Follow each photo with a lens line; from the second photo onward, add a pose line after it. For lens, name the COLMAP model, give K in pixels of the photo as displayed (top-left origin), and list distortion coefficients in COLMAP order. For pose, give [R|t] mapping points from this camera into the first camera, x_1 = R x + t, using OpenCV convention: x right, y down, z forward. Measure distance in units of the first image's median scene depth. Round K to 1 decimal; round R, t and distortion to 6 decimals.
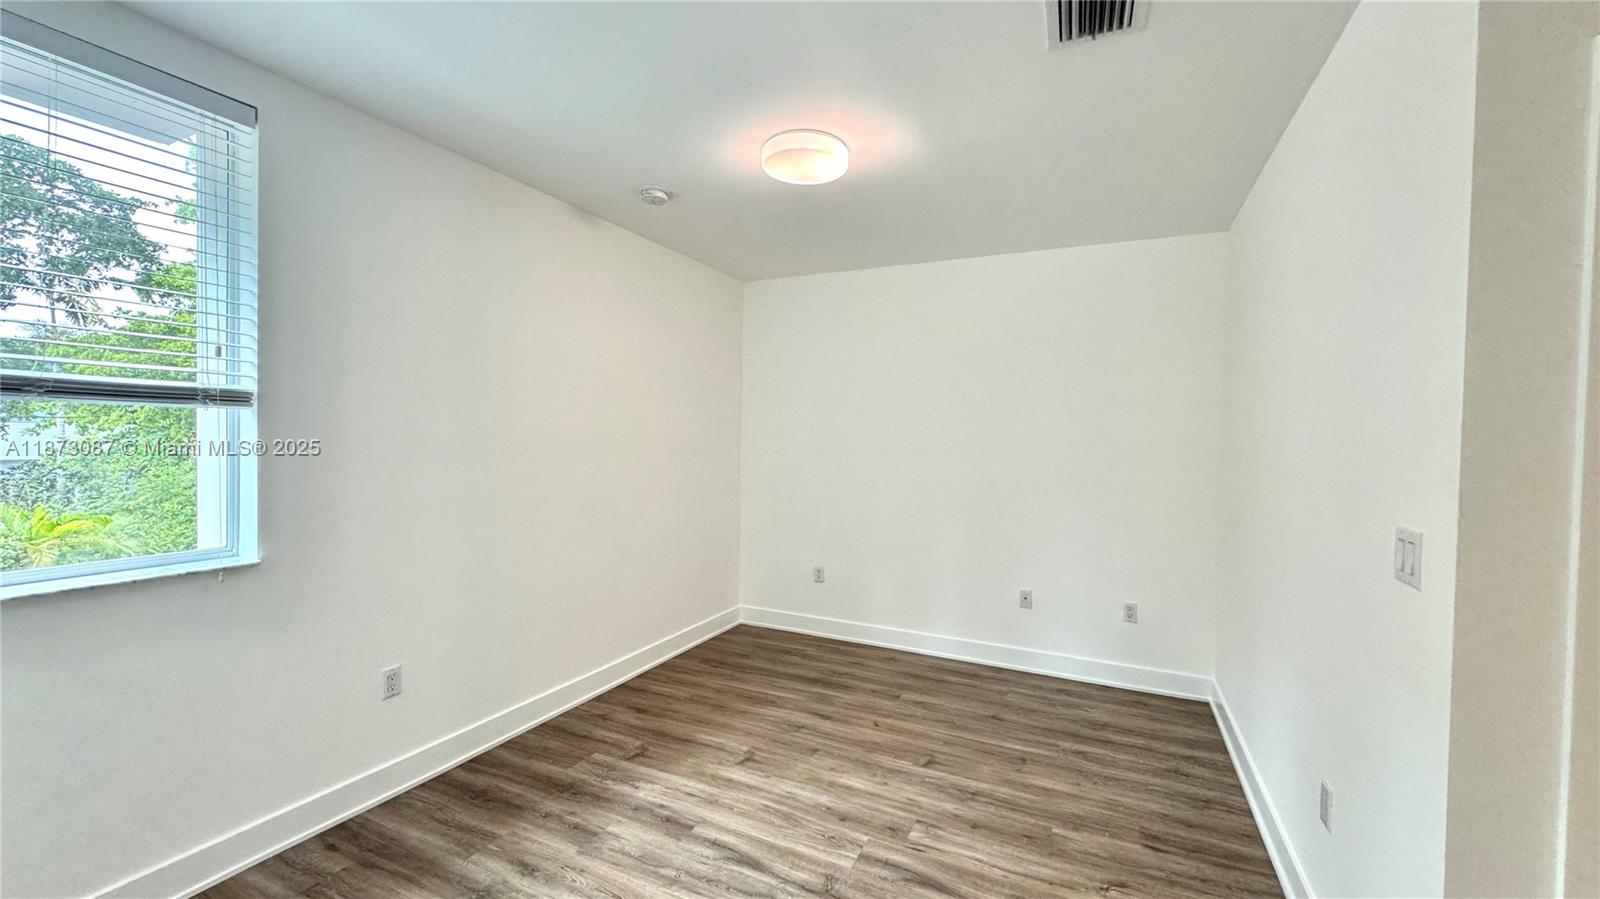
lens RADIAL K [[632.8, 0, 800.0], [0, 632.8, 449.5], [0, 0, 1]] dist [-0.003238, 0.000471]
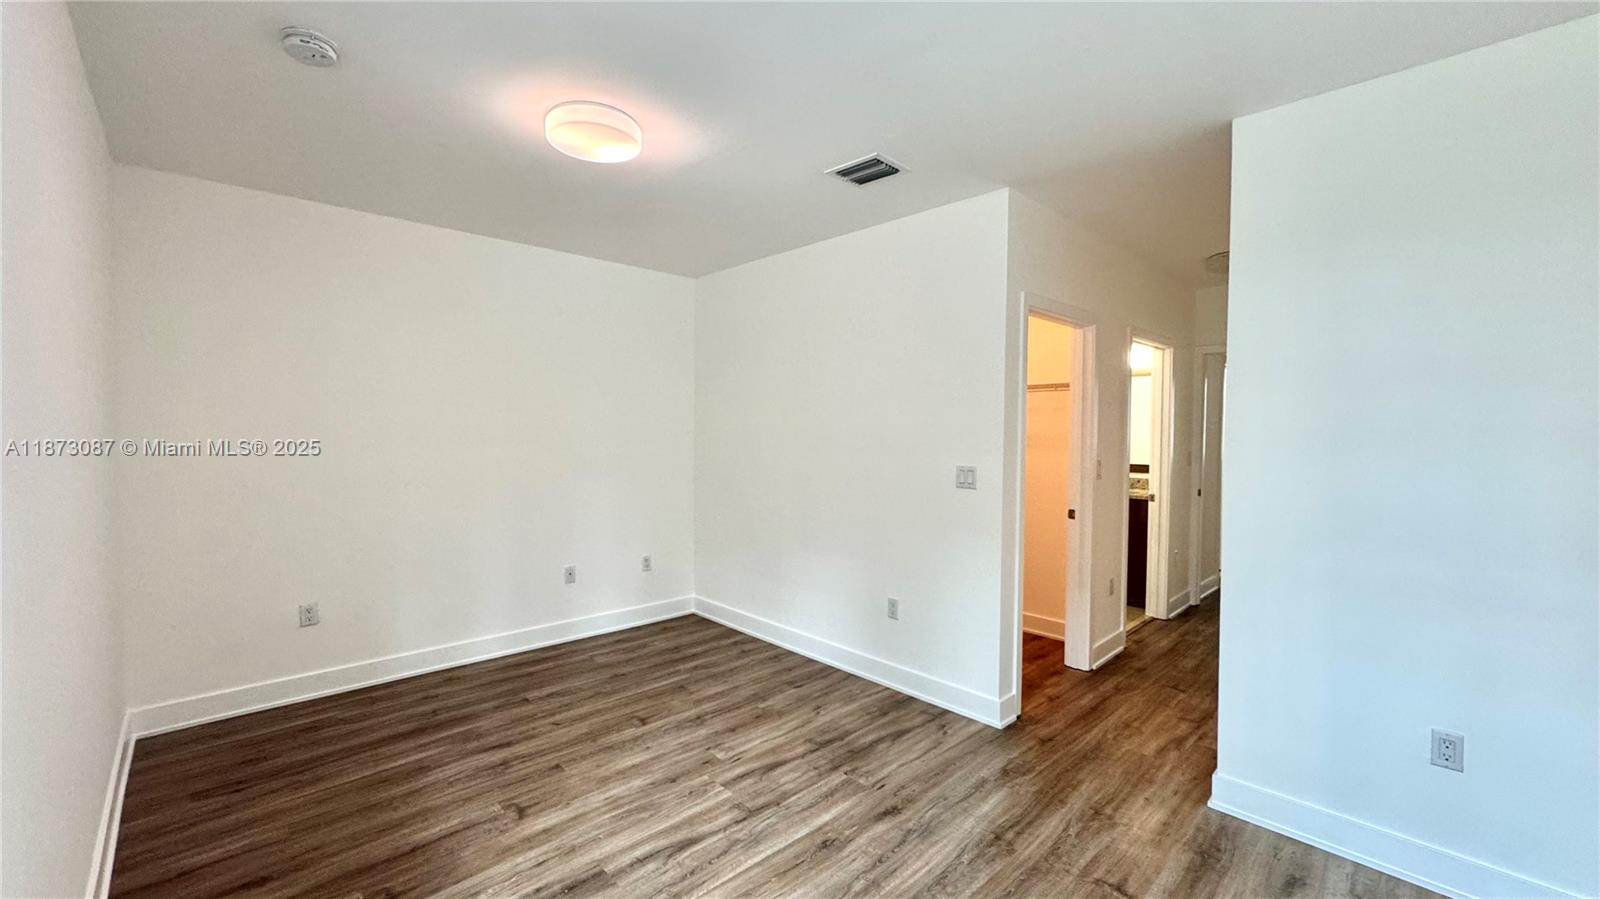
lens RADIAL K [[632.8, 0, 800.0], [0, 632.8, 449.5], [0, 0, 1]] dist [-0.003238, 0.000471]
pose [[0.352153, -0.042436, 0.934980, -0.659771], [0.016184, 0.999098, 0.039251, -0.018464], [-0.935803, 0.001309, 0.352522, 0.320736]]
